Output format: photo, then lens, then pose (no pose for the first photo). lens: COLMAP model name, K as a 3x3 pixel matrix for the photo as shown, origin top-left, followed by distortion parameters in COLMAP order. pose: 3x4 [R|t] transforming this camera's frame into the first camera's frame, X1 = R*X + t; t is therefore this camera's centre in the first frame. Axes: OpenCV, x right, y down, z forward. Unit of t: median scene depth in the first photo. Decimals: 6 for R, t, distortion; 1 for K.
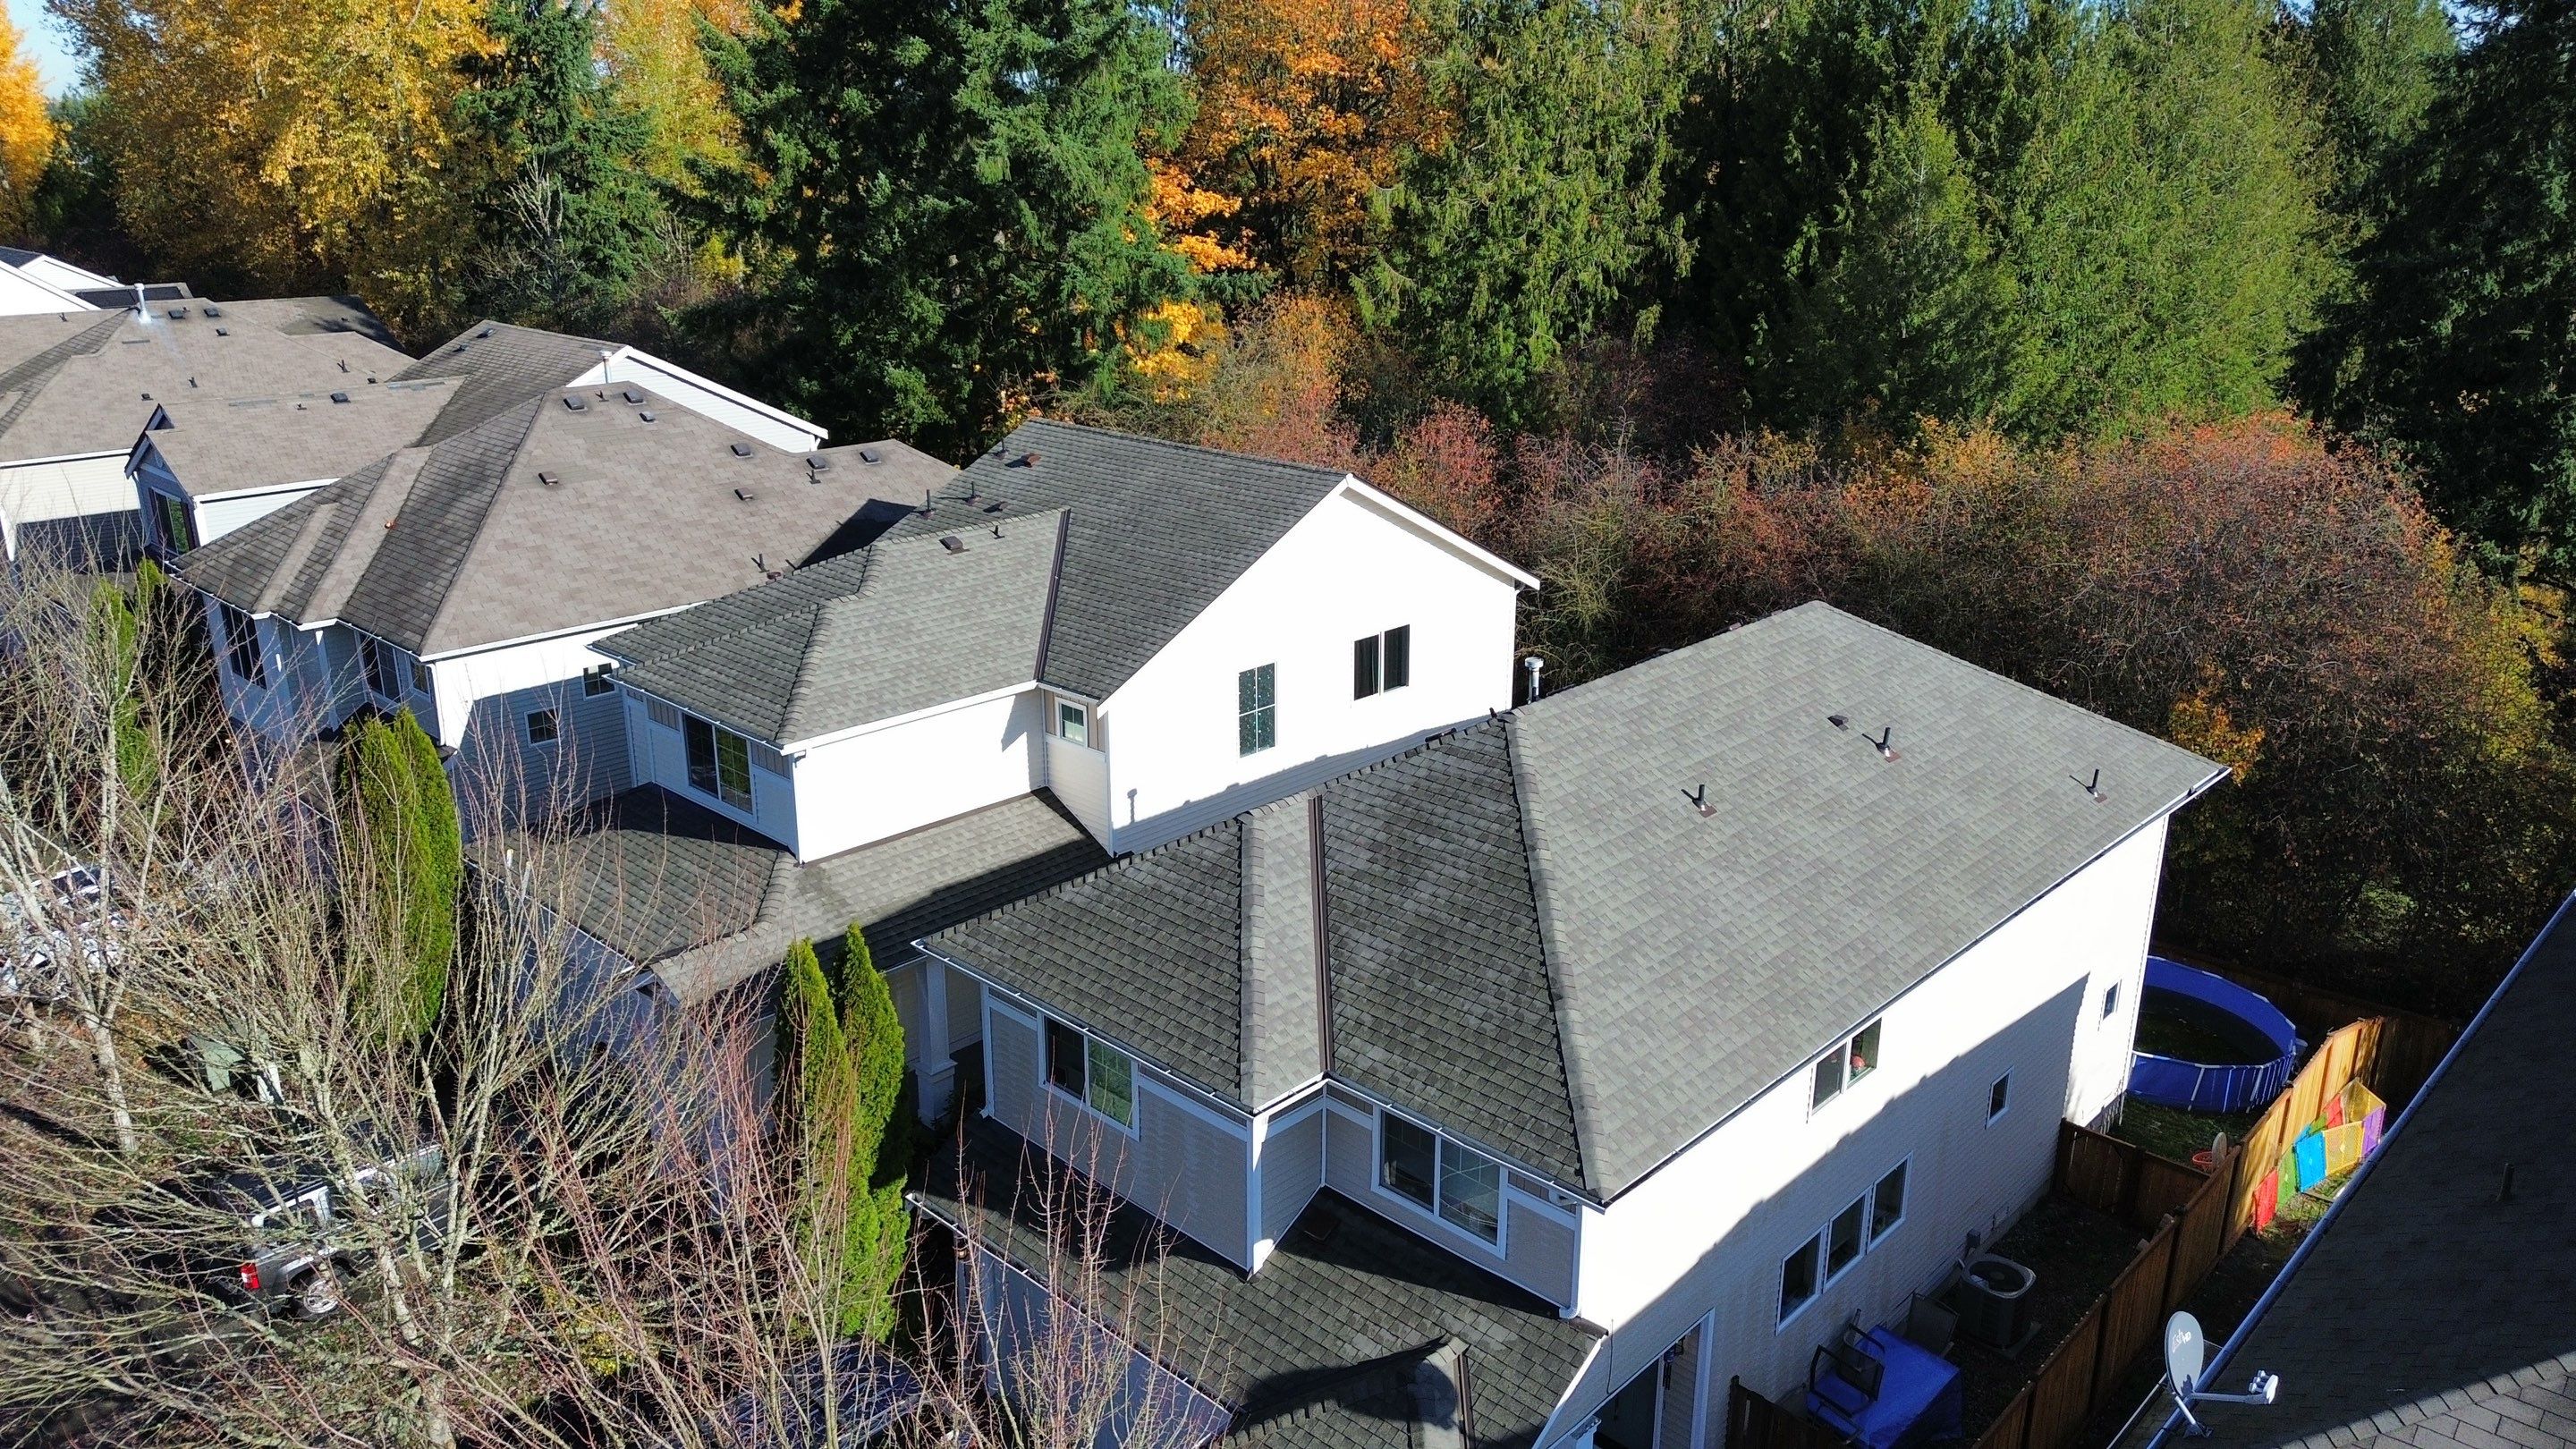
lens RADIAL K [[1801.6, 0, 1288.0], [0, 1801.6, 724.5], [0, 0, 1]] dist [0.083752, -0.087792]
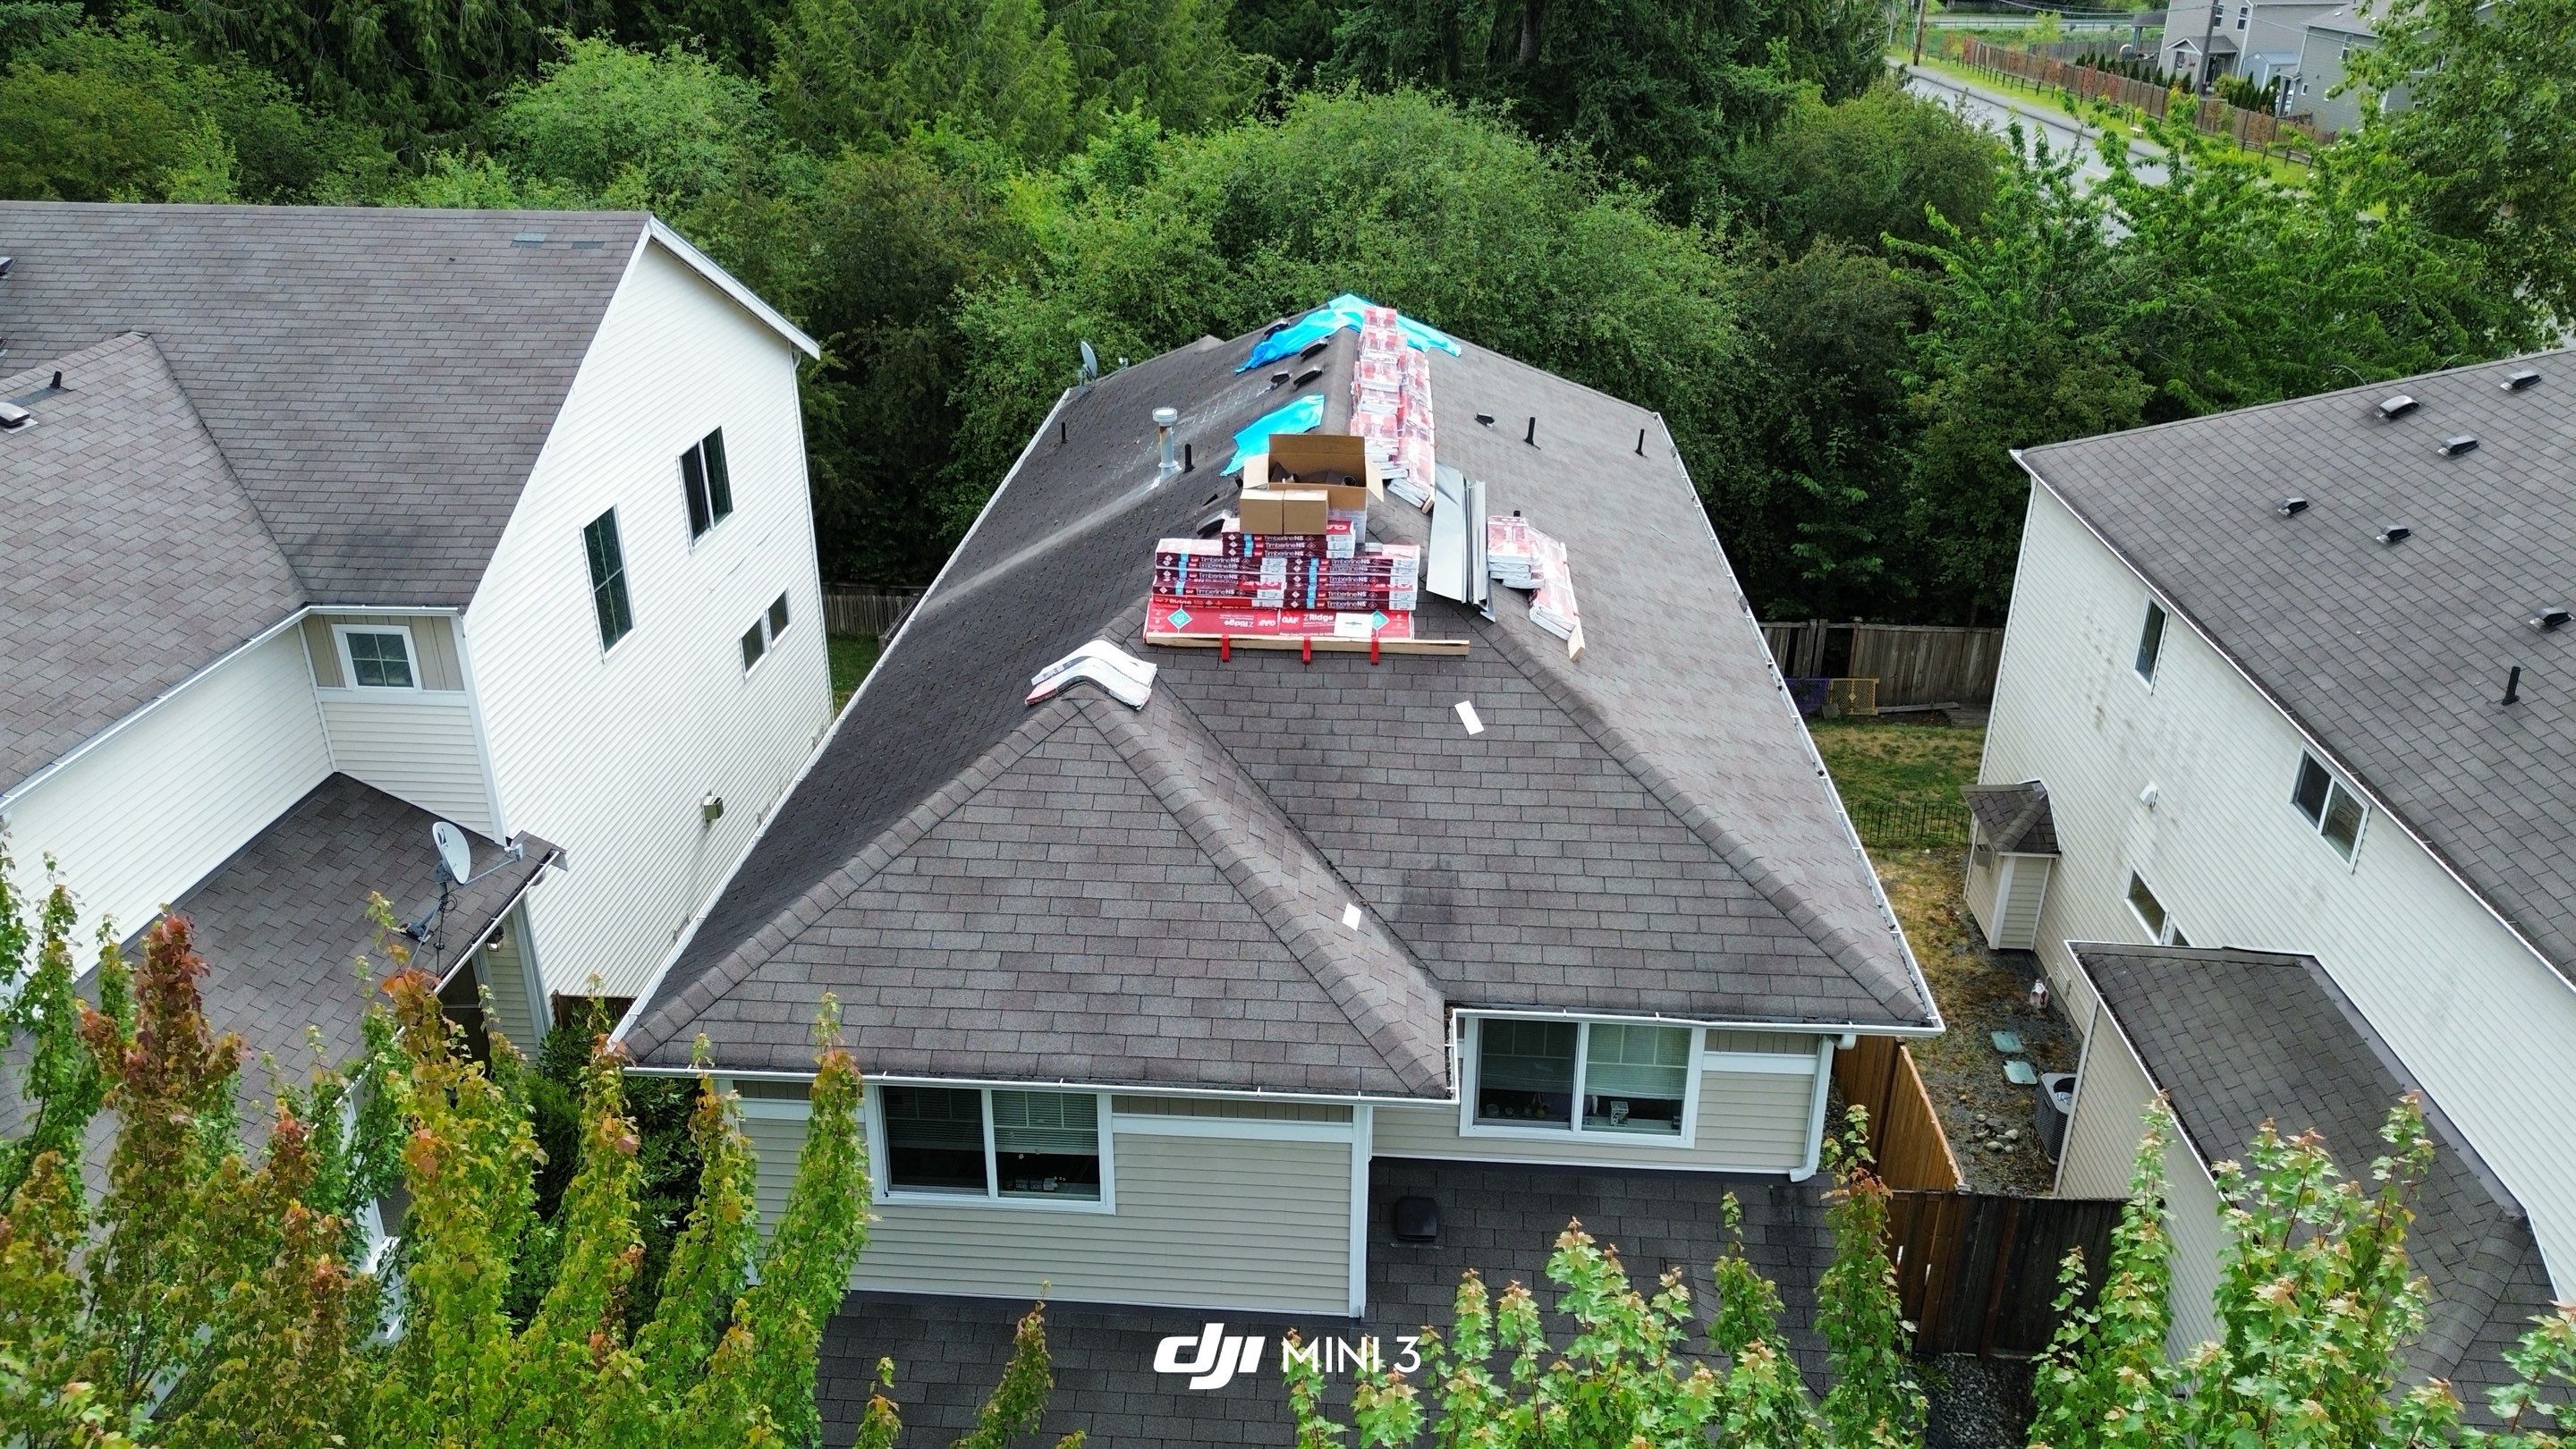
lens RADIAL K [[1801.6, 0, 1288.0], [0, 1801.6, 724.5], [0, 0, 1]] dist [0.083752, -0.087792]
pose [[0.767888, -0.268306, 0.581688, -0.225377], [0.203226, 0.963185, 0.175994, -0.023120], [-0.607493, -0.016929, 0.794144, 0.285526]]
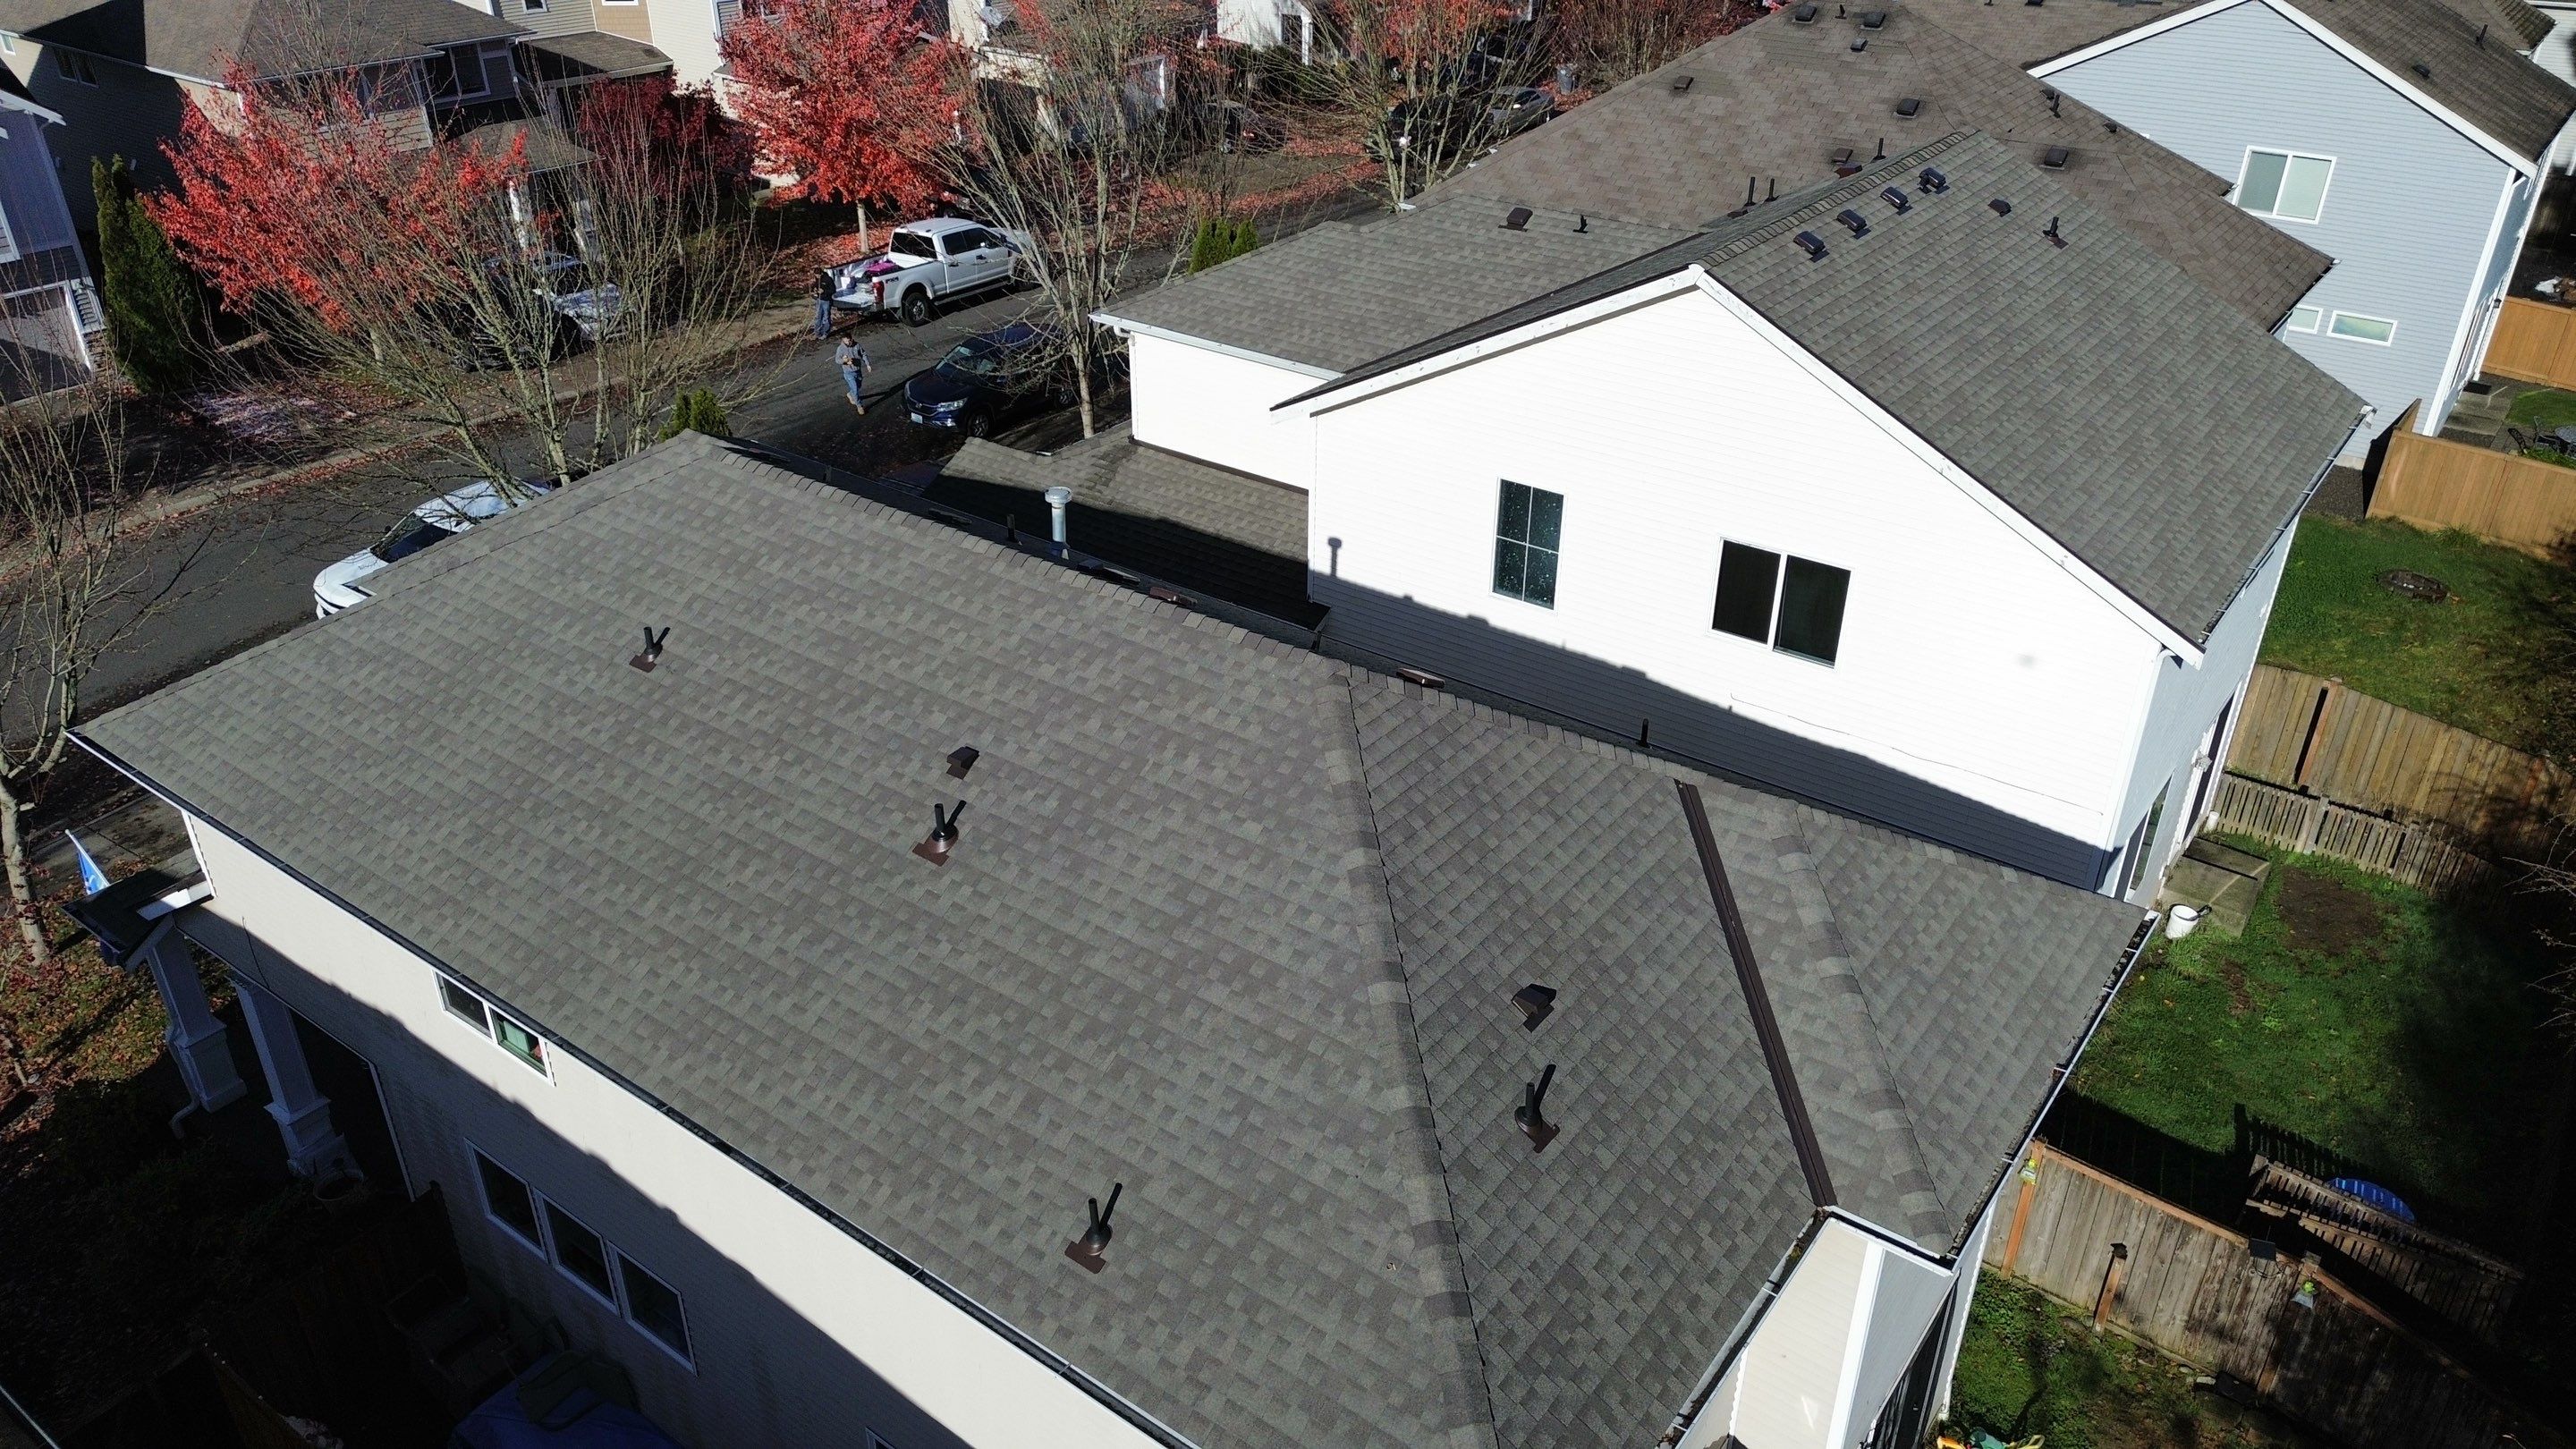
lens RADIAL K [[1801.6, 0, 1288.0], [0, 1801.6, 724.5], [0, 0, 1]] dist [0.083752, -0.087792]
pose [[0.117601, 0.489373, -0.864109, 0.609421], [-0.316164, 0.843320, 0.434571, -0.222719], [0.941387, 0.222095, 0.253897, 0.712622]]
